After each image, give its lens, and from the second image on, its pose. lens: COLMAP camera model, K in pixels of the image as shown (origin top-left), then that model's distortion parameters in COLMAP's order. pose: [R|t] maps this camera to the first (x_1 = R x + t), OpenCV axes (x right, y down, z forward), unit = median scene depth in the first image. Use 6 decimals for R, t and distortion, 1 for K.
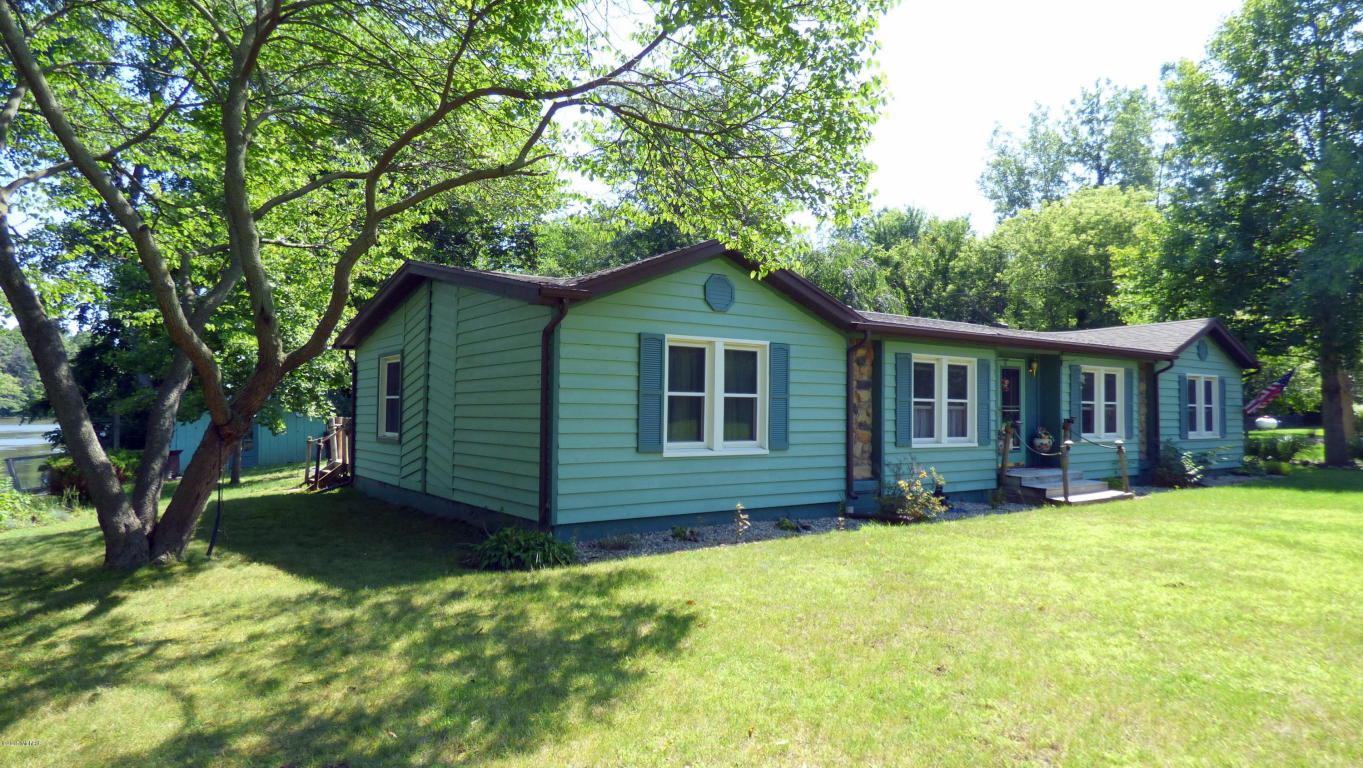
lens RADIAL K [[855.4, 0, 619.9], [0, 855.4, 401.5], [0, 0, 1]] dist [-0.006627, 0.004331]
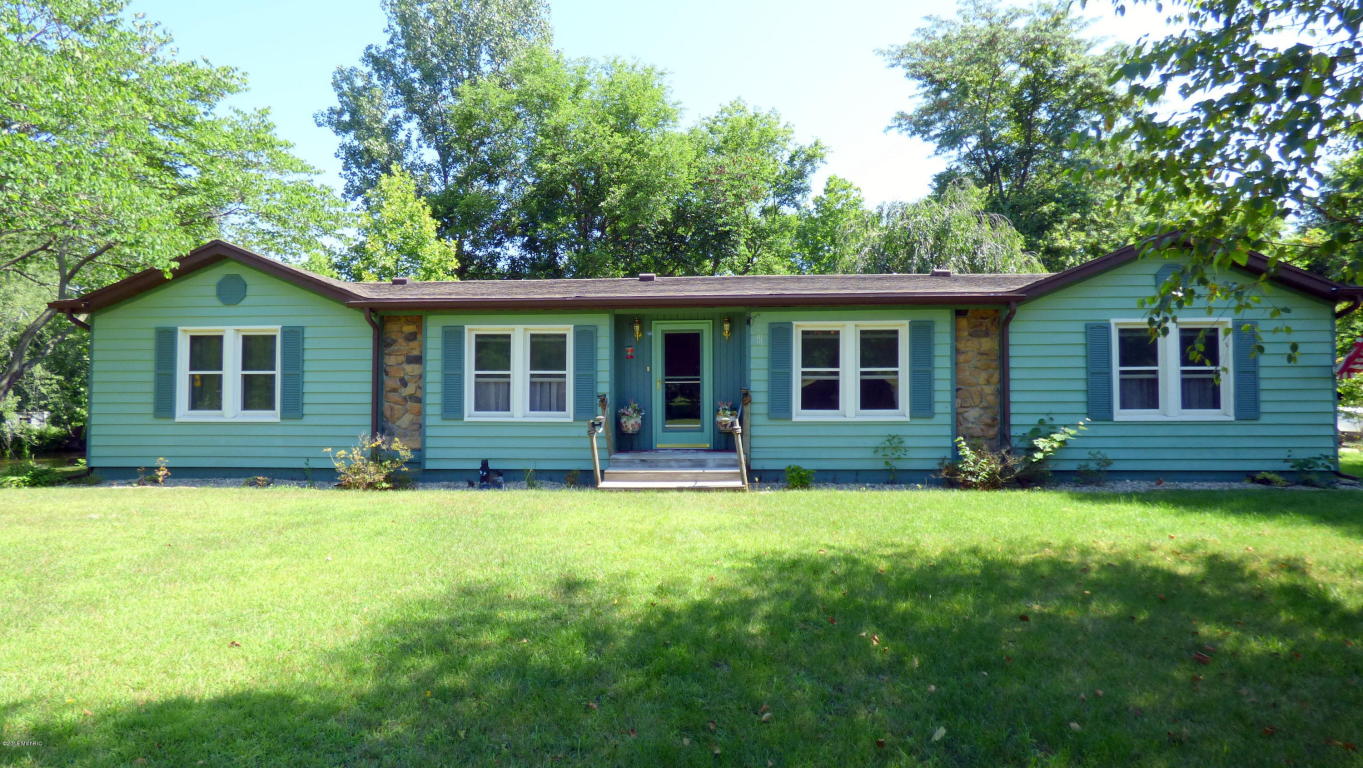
lens RADIAL K [[855.4, 0, 689.5], [0, 855.4, 381.0], [0, 0, 1]] dist [-0.006627, 0.004331]
pose [[0.772075, -0.003504, -0.635522, 1.323641], [0.016468, 0.999759, 0.014494, -0.002340], [0.635318, -0.021656, 0.771947, 0.445859]]
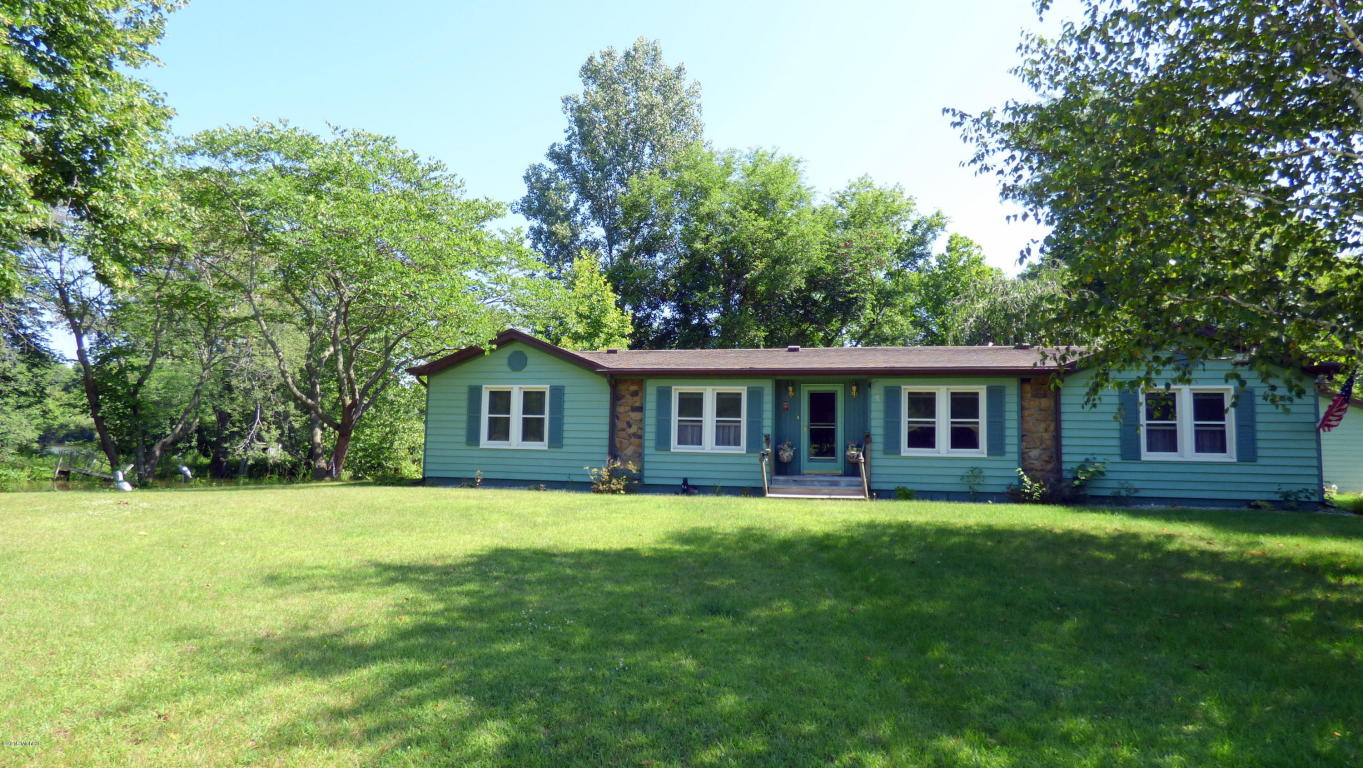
lens RADIAL K [[855.4, 0, 673.0], [0, 855.4, 384.6], [0, 0, 1]] dist [-0.006627, 0.004331]
pose [[0.658550, -0.028405, -0.752000, 1.624989], [0.003311, 0.999387, -0.034849, -0.009550], [0.752529, 0.020460, 0.658241, 0.041429]]
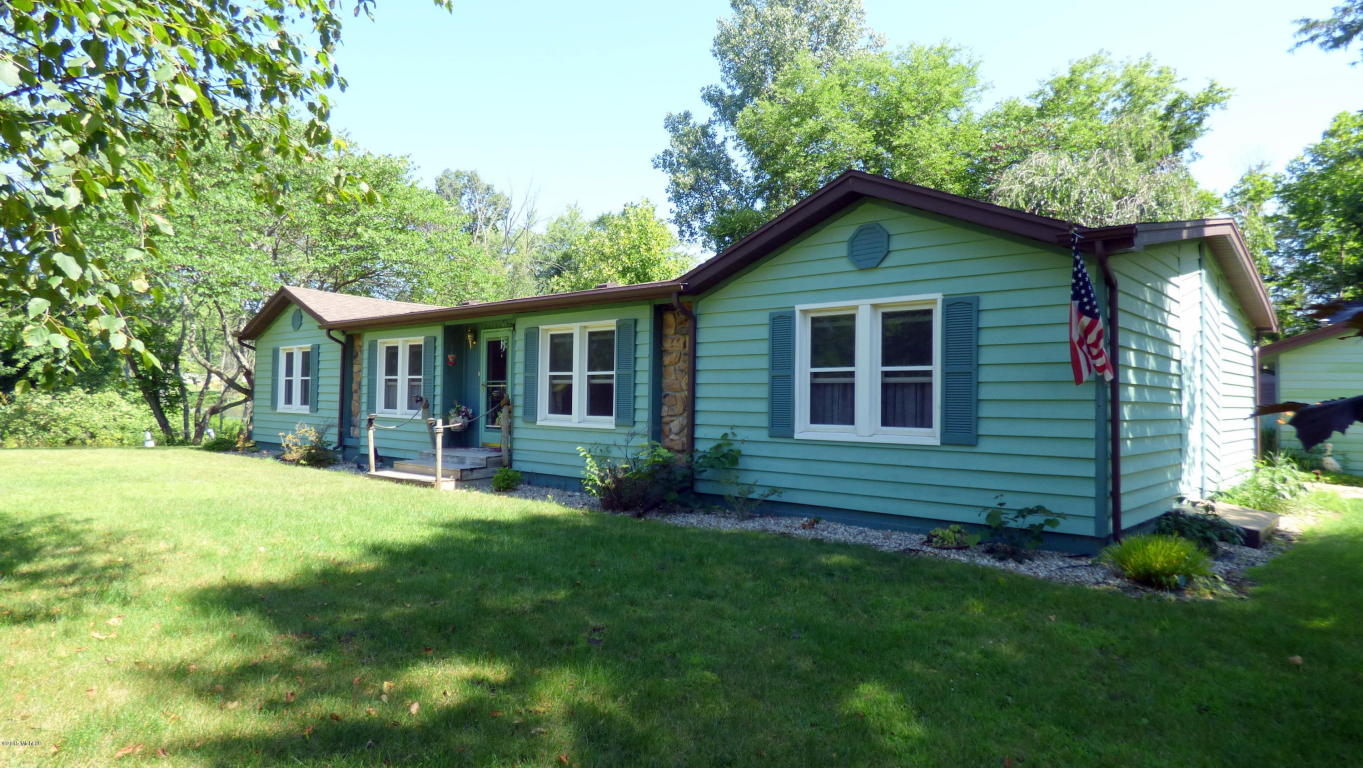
lens RADIAL K [[855.4, 0, 648.4], [0, 855.4, 406.6], [0, 0, 1]] dist [-0.006627, 0.004331]
pose [[0.181141, 0.013994, -0.983358, 1.824050], [0.007928, 0.999845, 0.015689, 0.026621], [0.983425, -0.010638, 0.181002, 1.304587]]
